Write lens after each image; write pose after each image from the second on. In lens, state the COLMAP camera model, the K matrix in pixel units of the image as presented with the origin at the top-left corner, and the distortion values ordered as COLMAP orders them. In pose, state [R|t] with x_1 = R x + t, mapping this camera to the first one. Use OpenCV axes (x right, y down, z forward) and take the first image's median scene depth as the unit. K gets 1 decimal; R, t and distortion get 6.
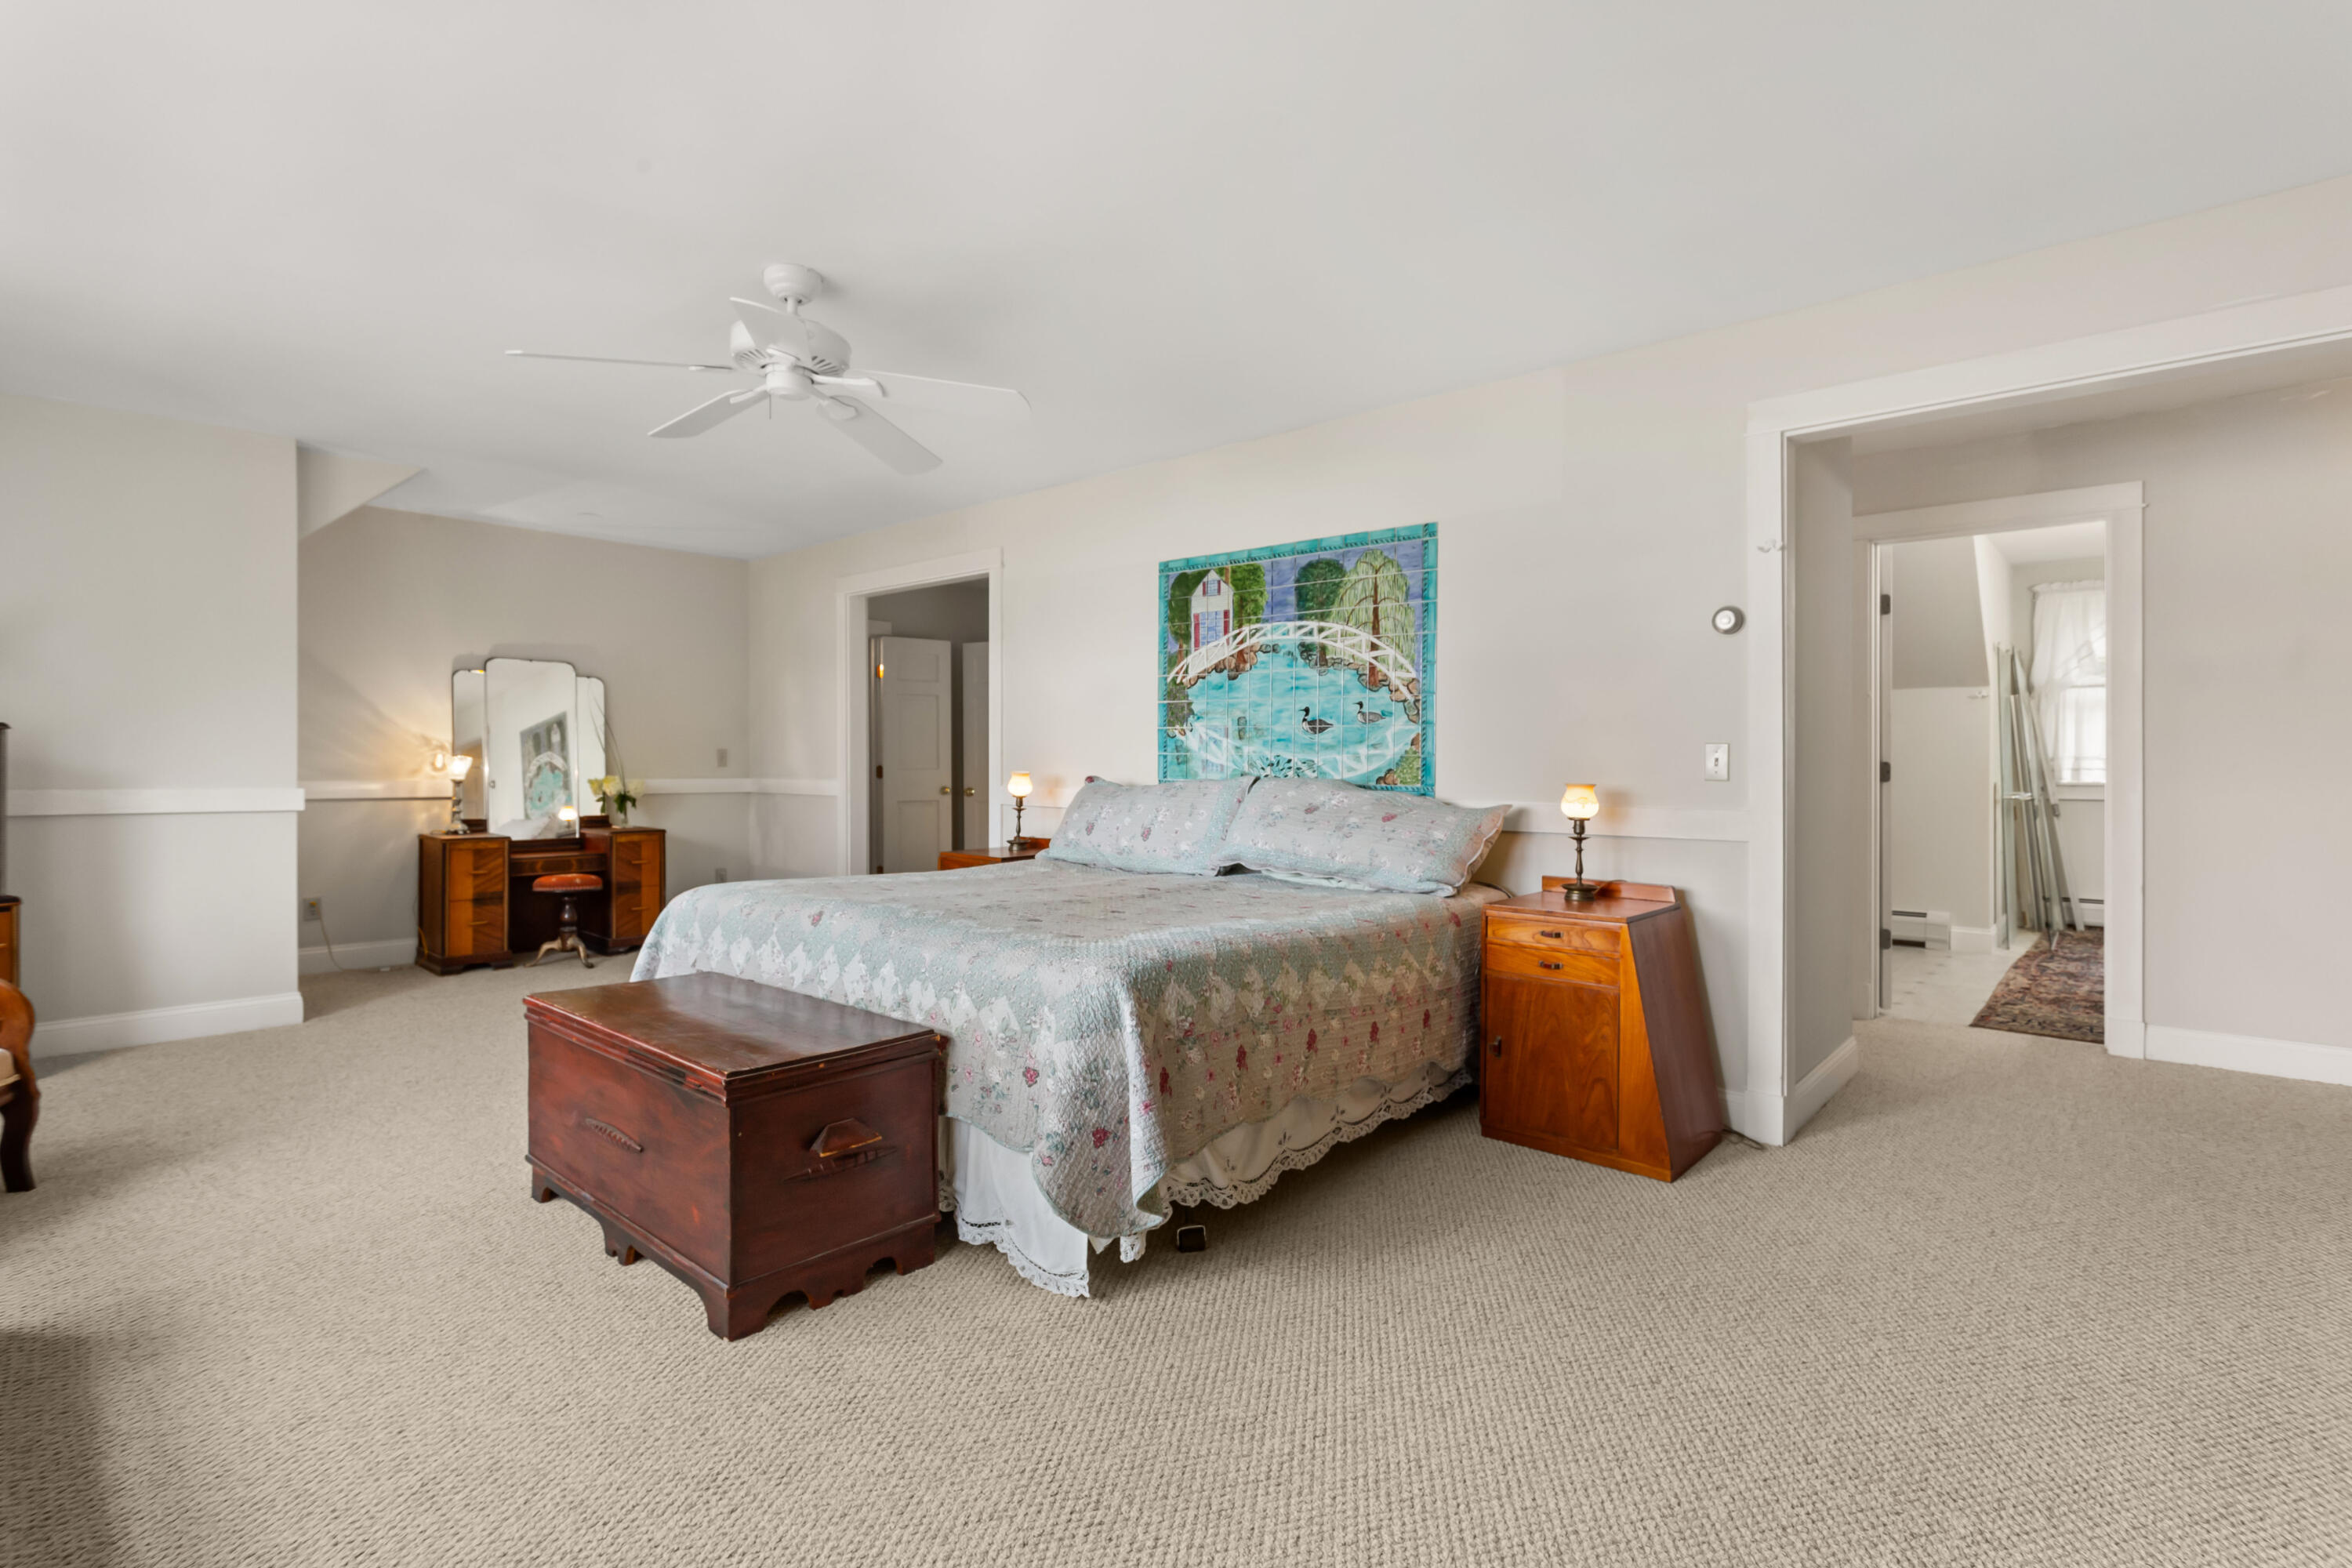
lens RADIAL K [[1118.9, 0, 1176.5], [0, 1118.9, 759.8], [0, 0, 1]] dist [-0.000980, 0.000604]
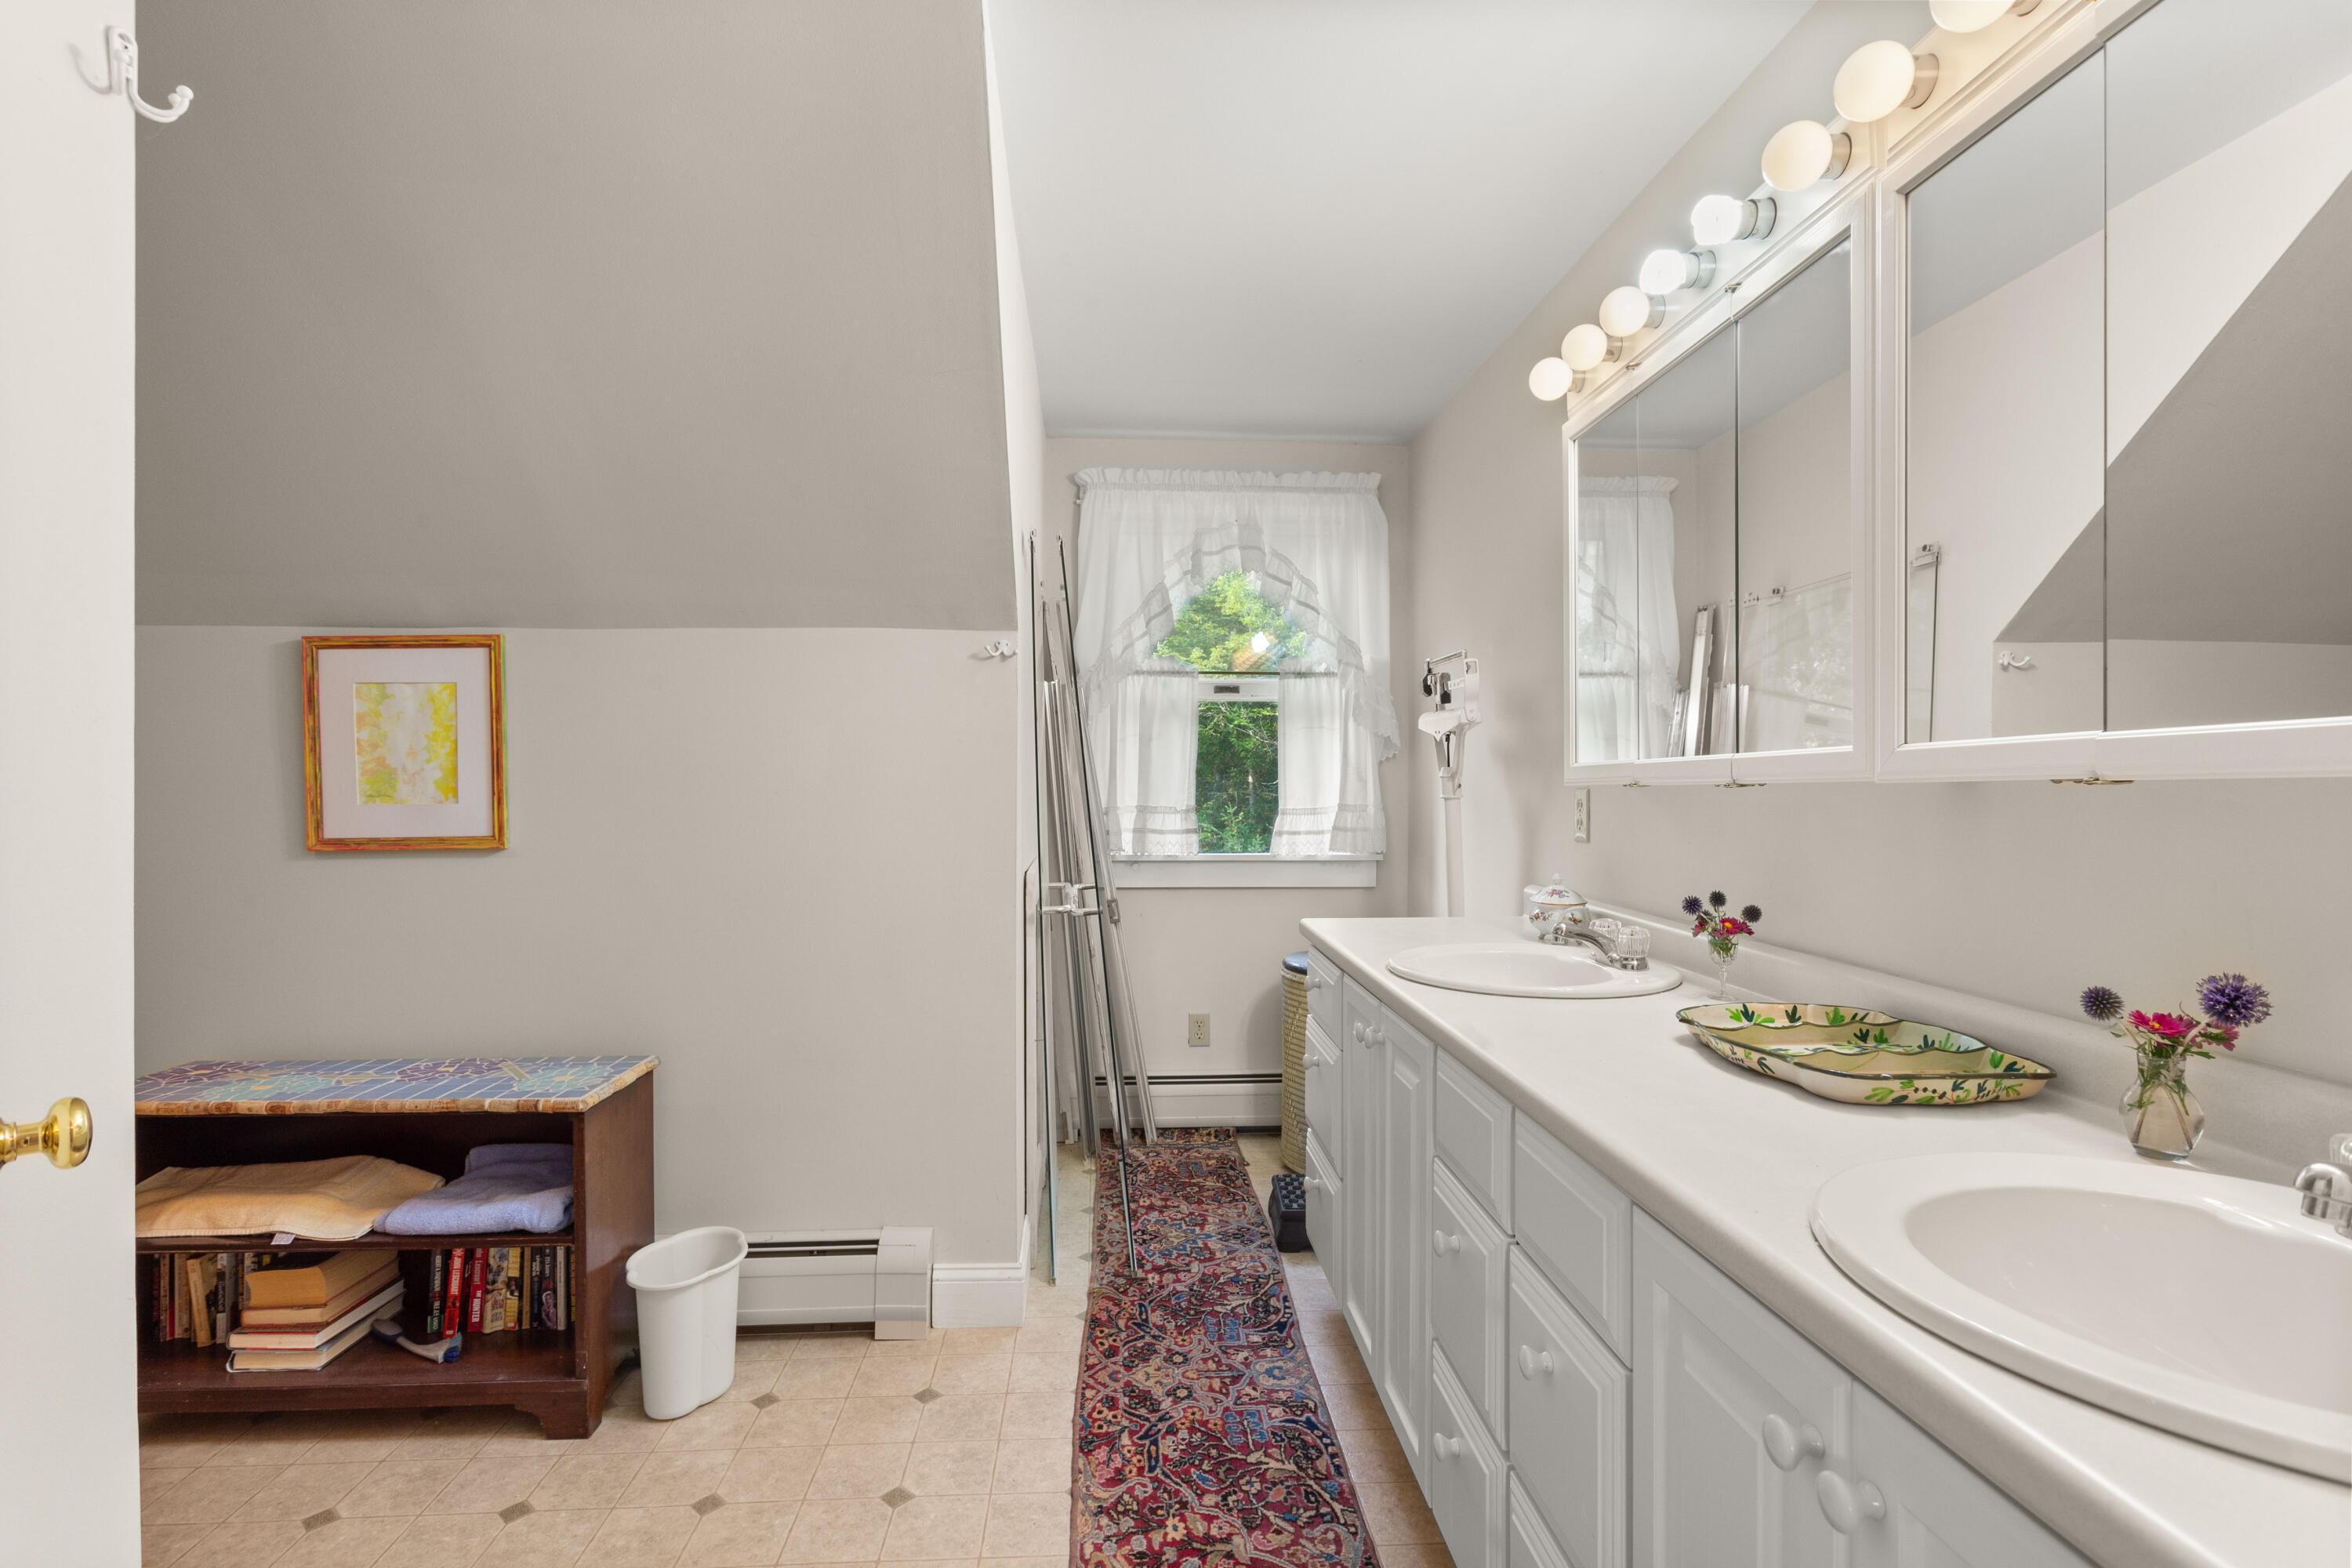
lens RADIAL K [[1118.9, 0, 1173.9], [0, 1118.9, 793.4], [0, 0, 1]] dist [-0.000980, 0.000604]
pose [[0.701553, 0.000317, 0.712617, 0.441671], [0.005180, 0.999971, -0.005545, -0.006094], [-0.712598, 0.007581, 0.701531, 0.622676]]
